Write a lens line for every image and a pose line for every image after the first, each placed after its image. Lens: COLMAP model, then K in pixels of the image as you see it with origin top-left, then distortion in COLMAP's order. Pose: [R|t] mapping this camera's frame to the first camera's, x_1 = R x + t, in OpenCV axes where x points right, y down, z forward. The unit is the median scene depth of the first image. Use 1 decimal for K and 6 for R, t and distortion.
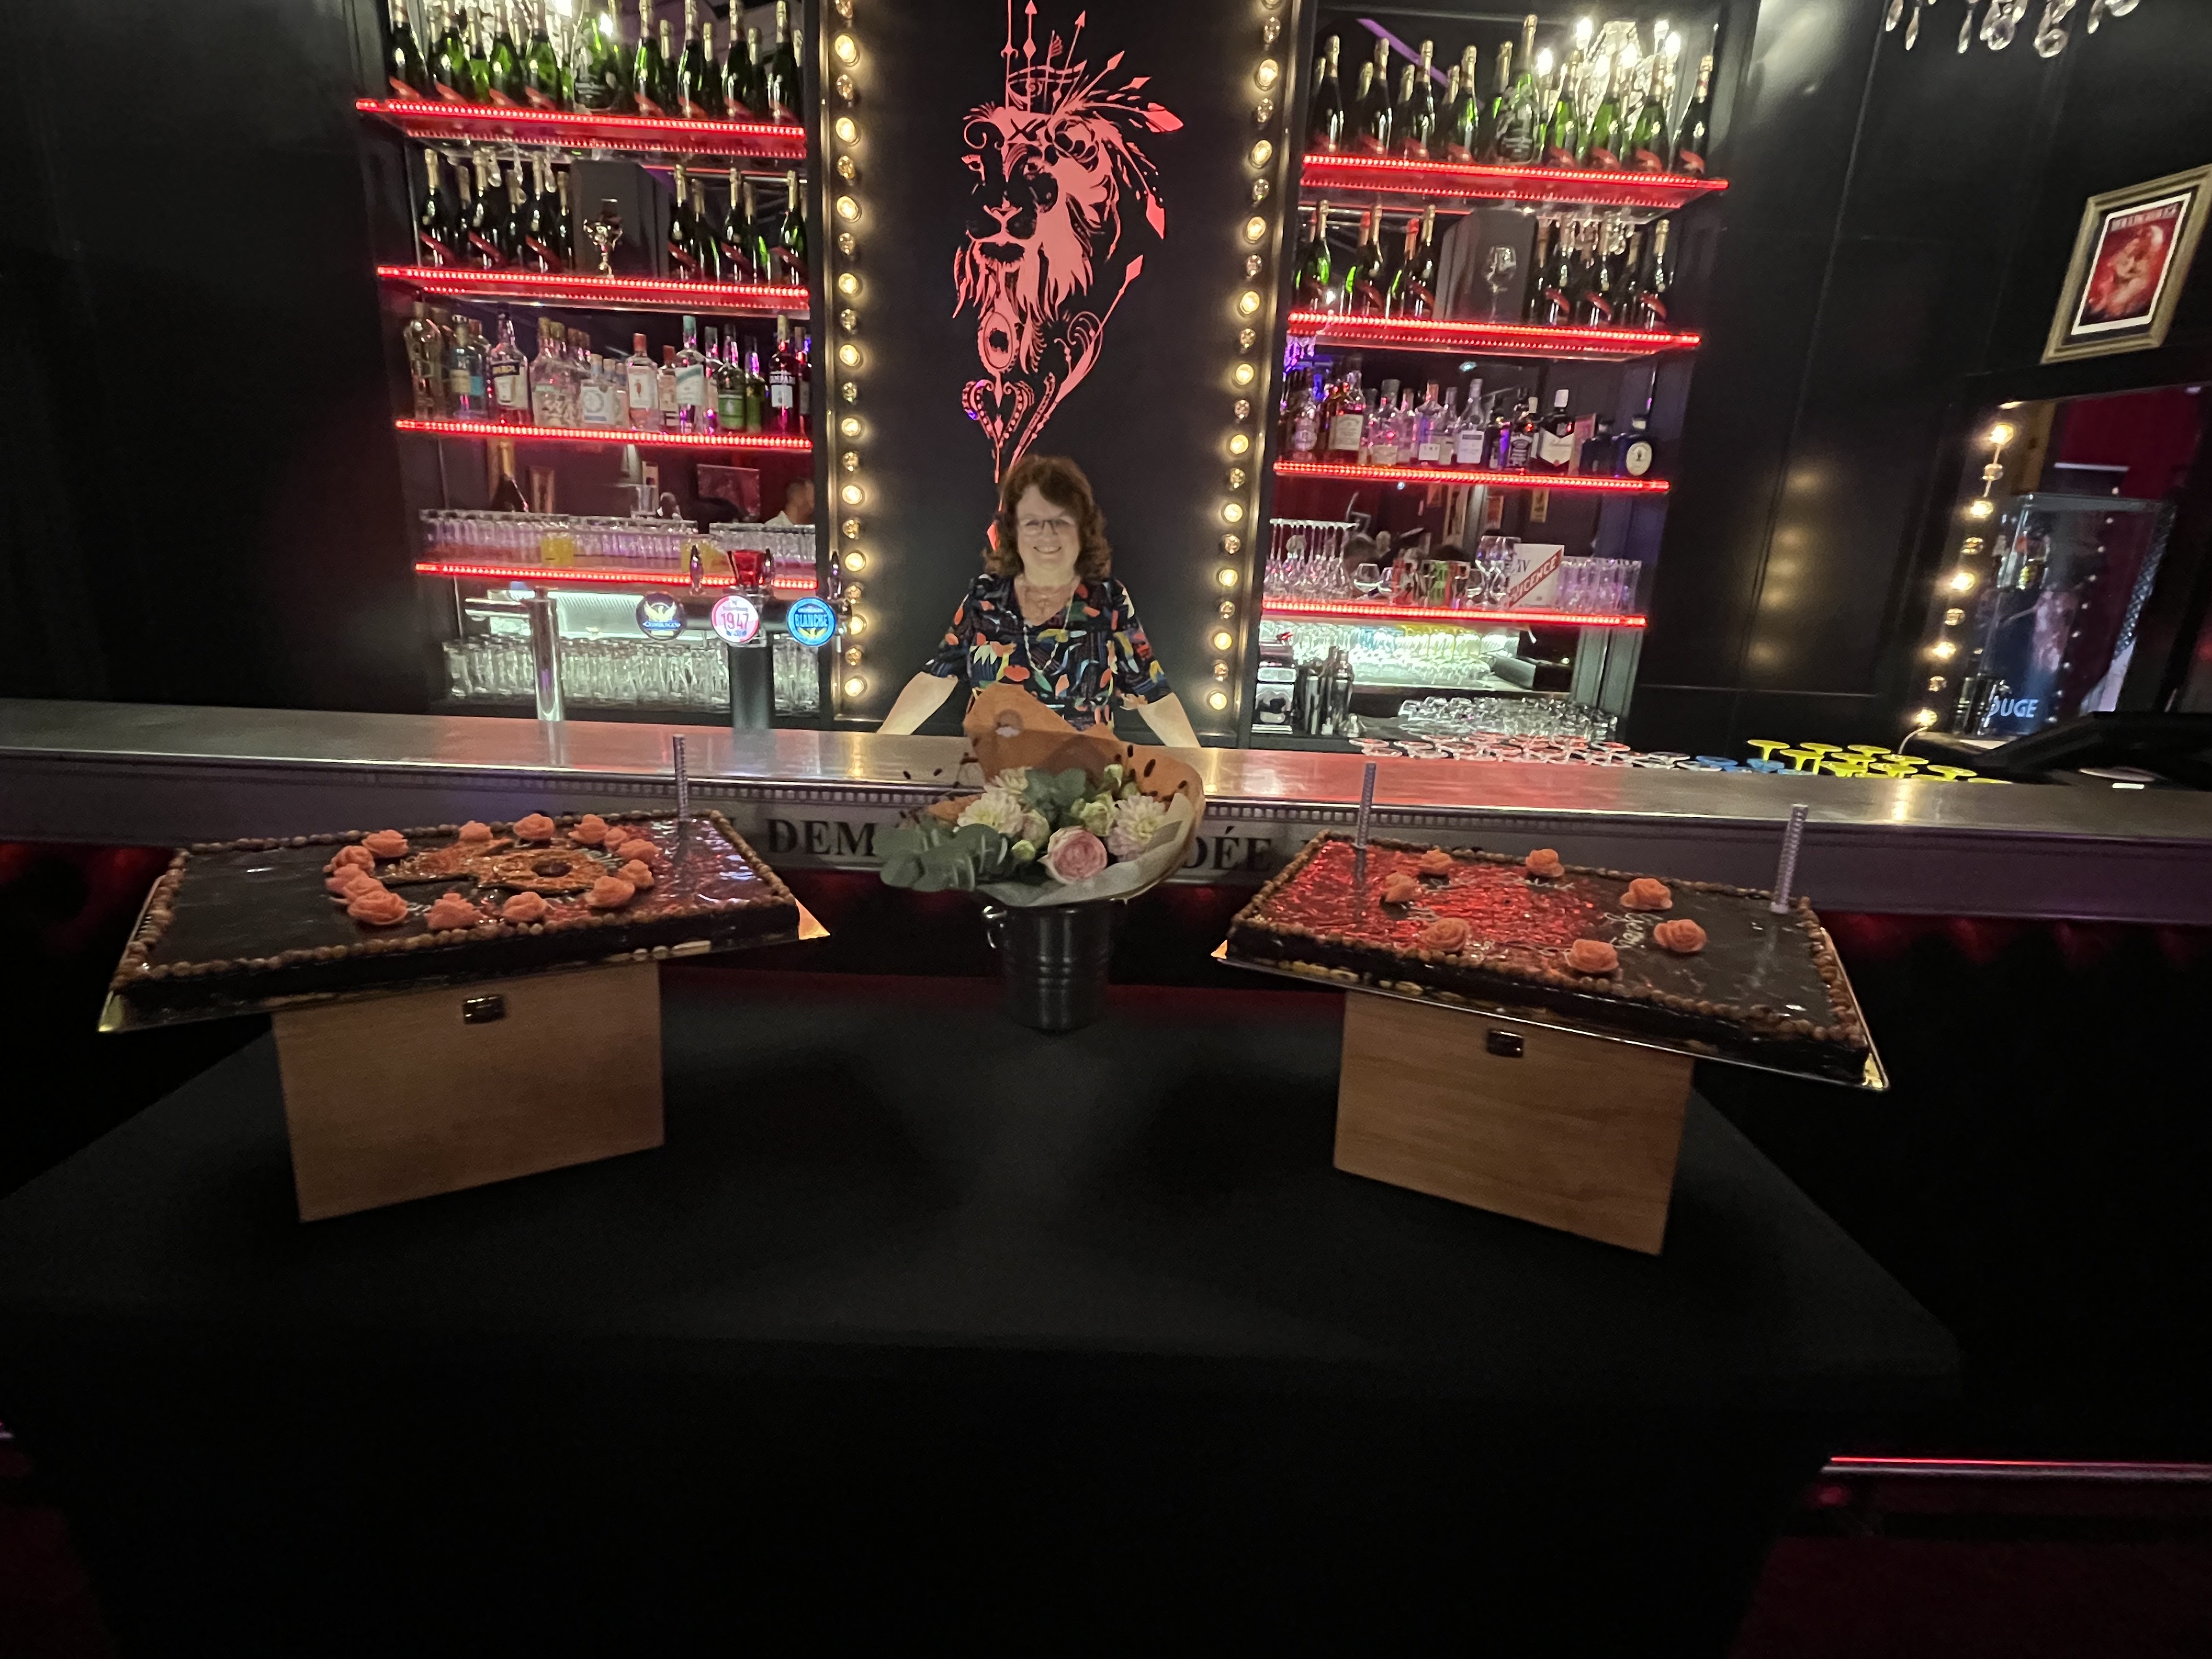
lens RADIAL K [[1051.0, 0, 1094.0], [0, 1051.0, 827.1], [0, 0, 1]] dist [-0.008090, 0.001708]
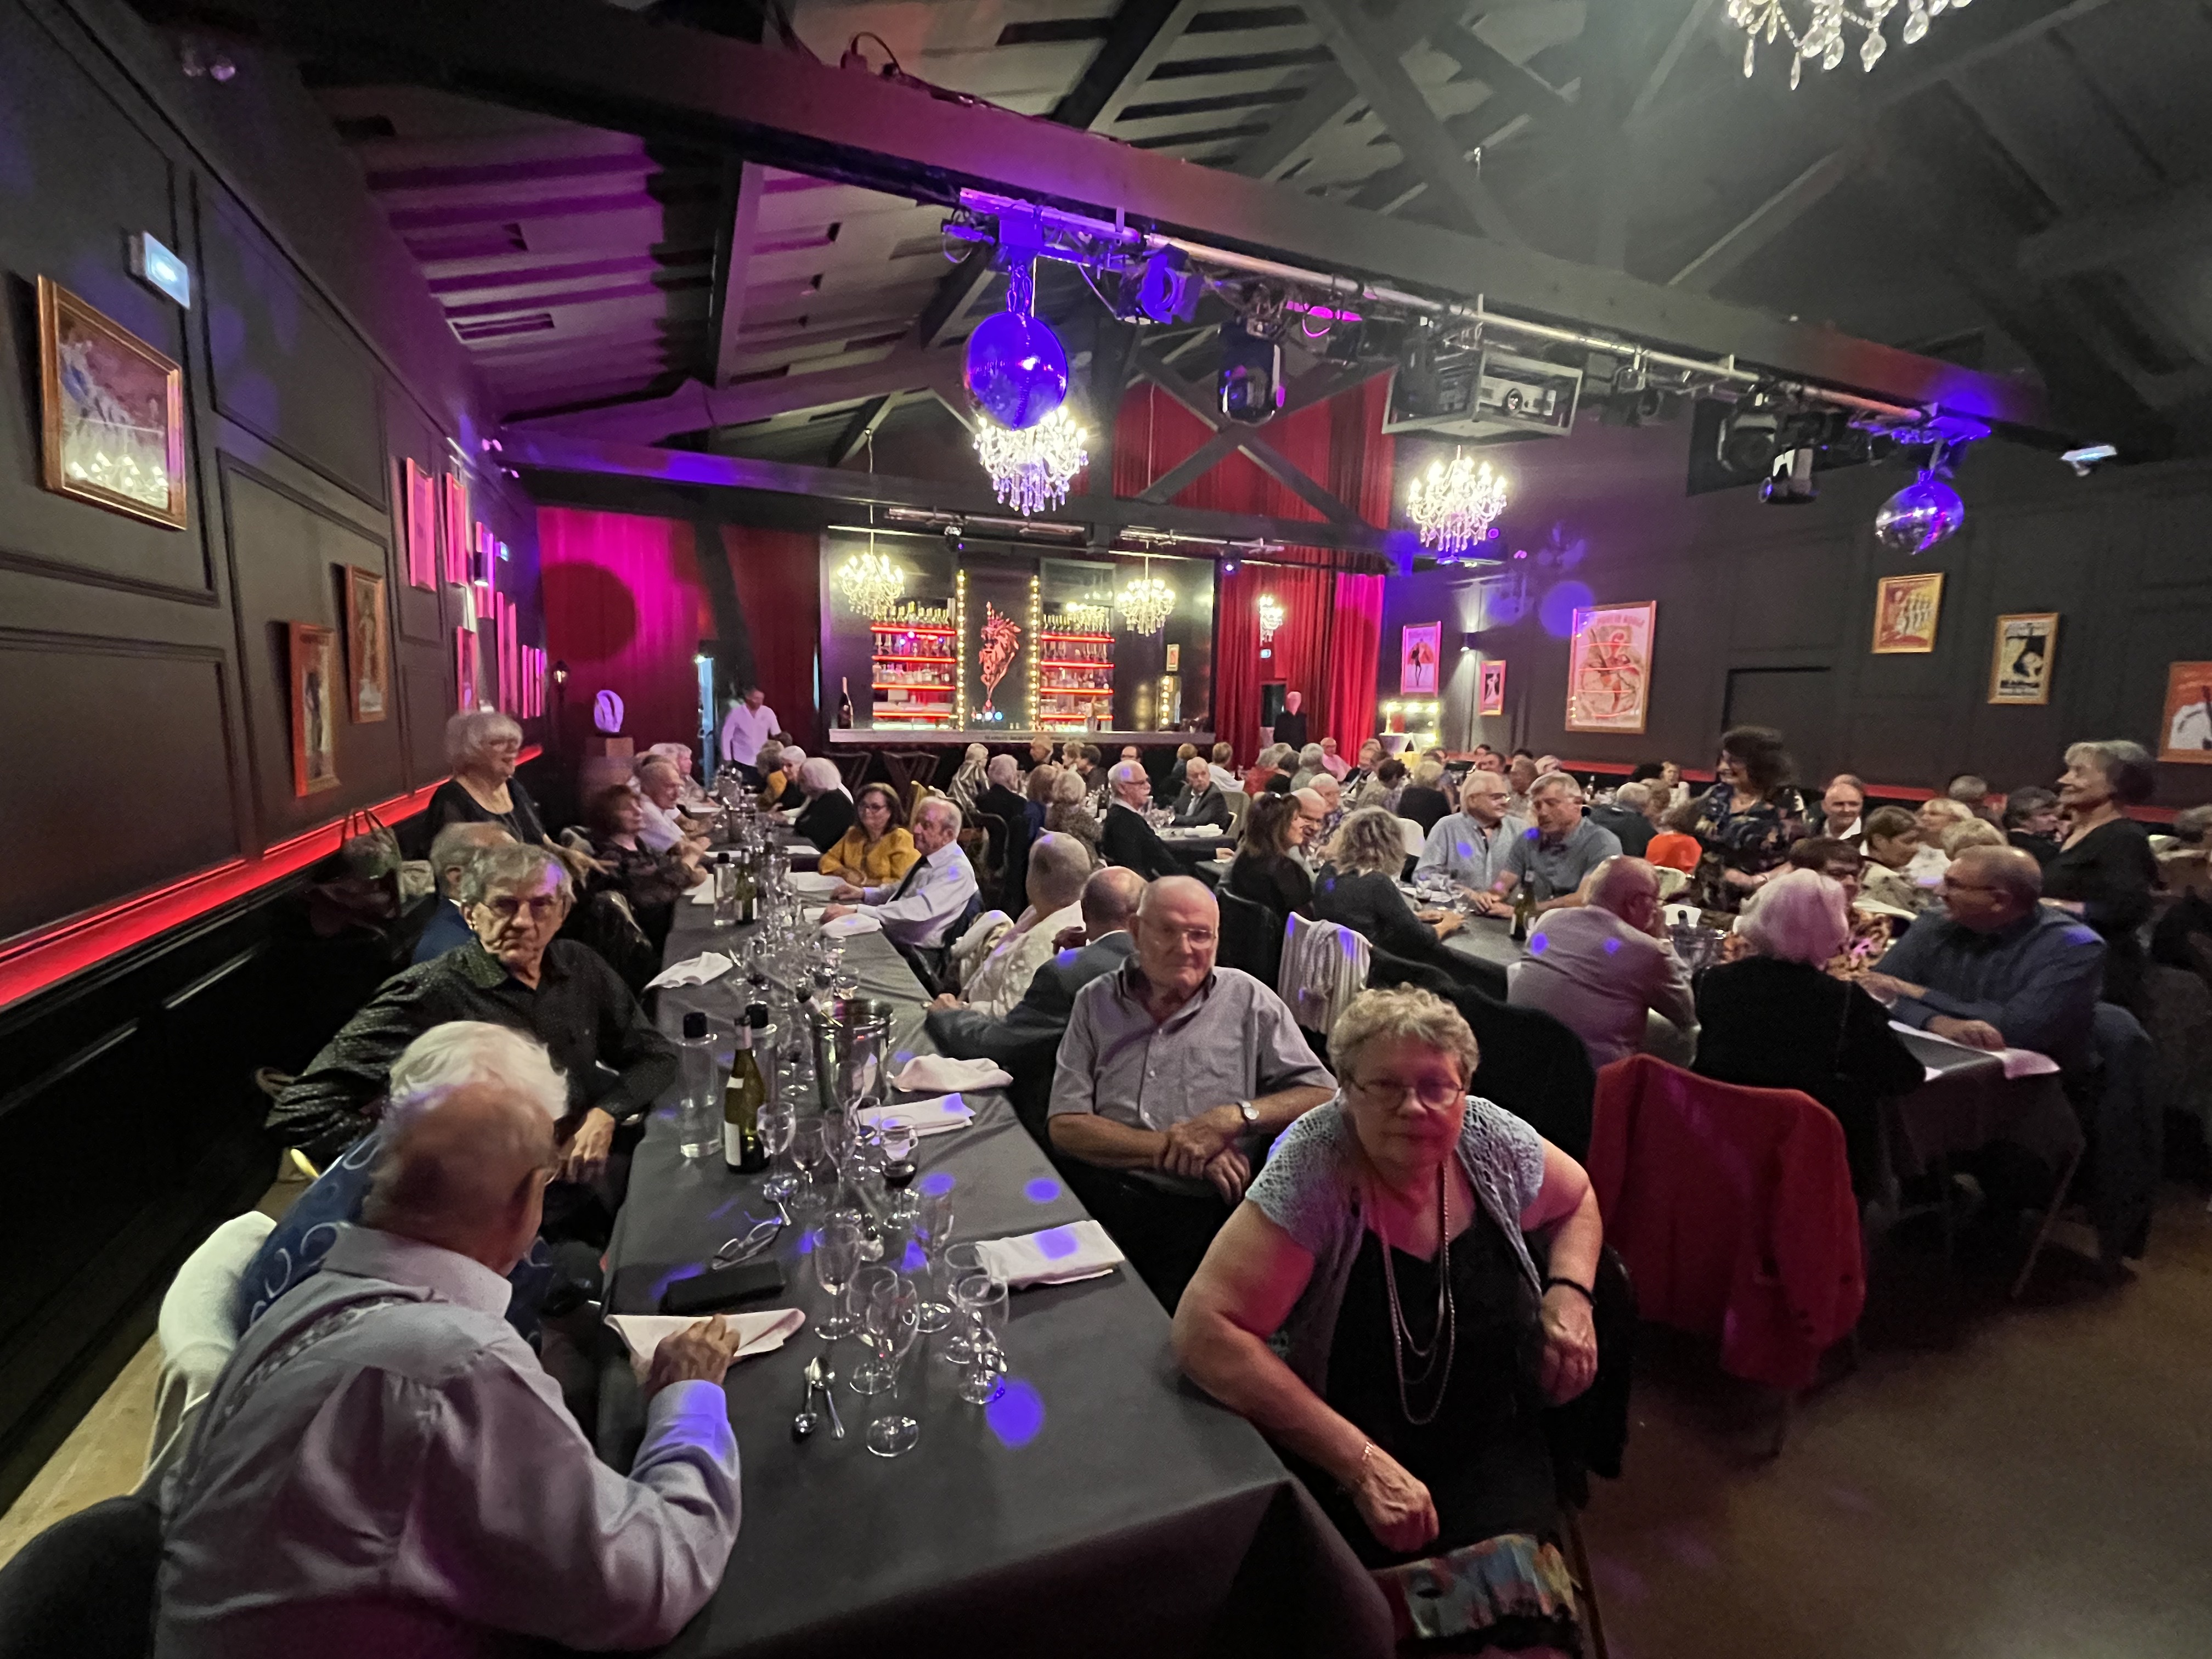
lens RADIAL K [[990.4, 0, 1082.9], [0, 990.4, 827.8], [0, 0, 1]] dist [-0.007171, 0.000560]
pose [[0.932603, -0.070152, 0.354020, -1.452821], [0.121191, 0.984841, -0.124103, 0.984584], [-0.339947, 0.158643, 0.926967, -3.592355]]
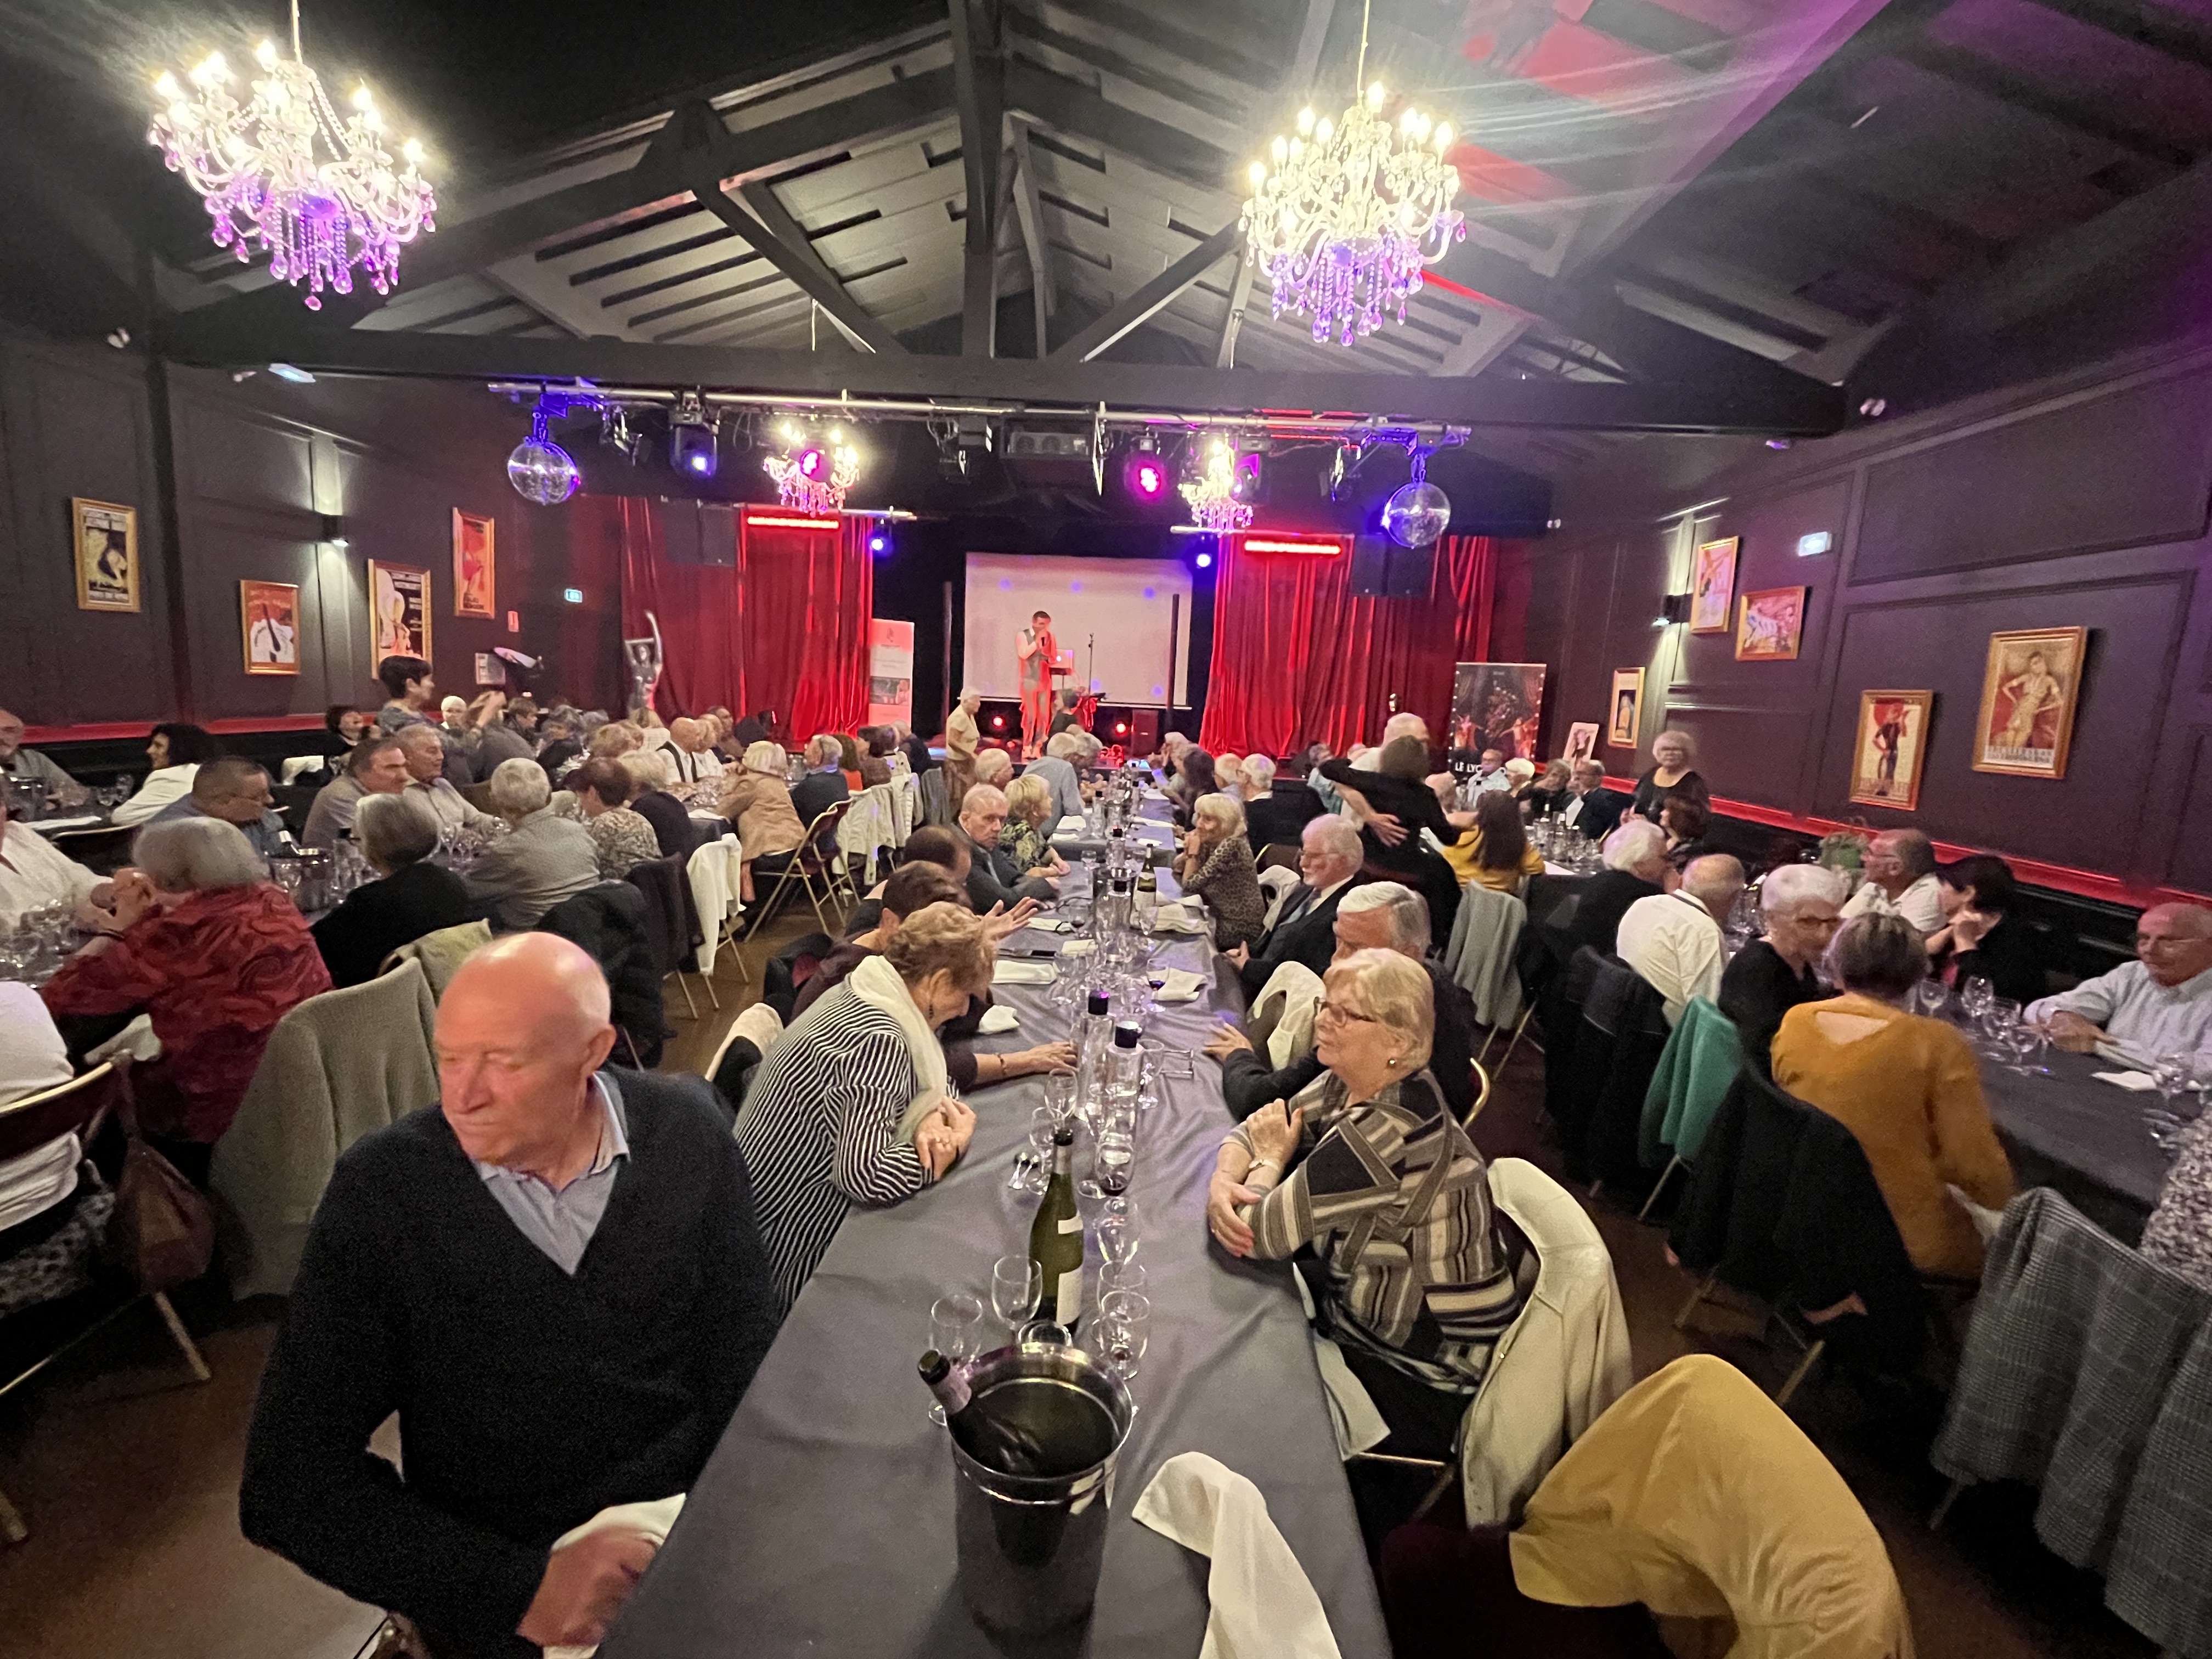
lens RADIAL K [[990.4, 0, 1092.0], [0, 990.4, 837.0], [0, 0, 1]] dist [-0.007171, 0.000560]
pose [[-0.992984, -0.109503, 0.044623, -0.466036], [-0.079921, 0.899647, 0.429241, -0.063493], [-0.087148, 0.422663, -0.902087, 0.065954]]
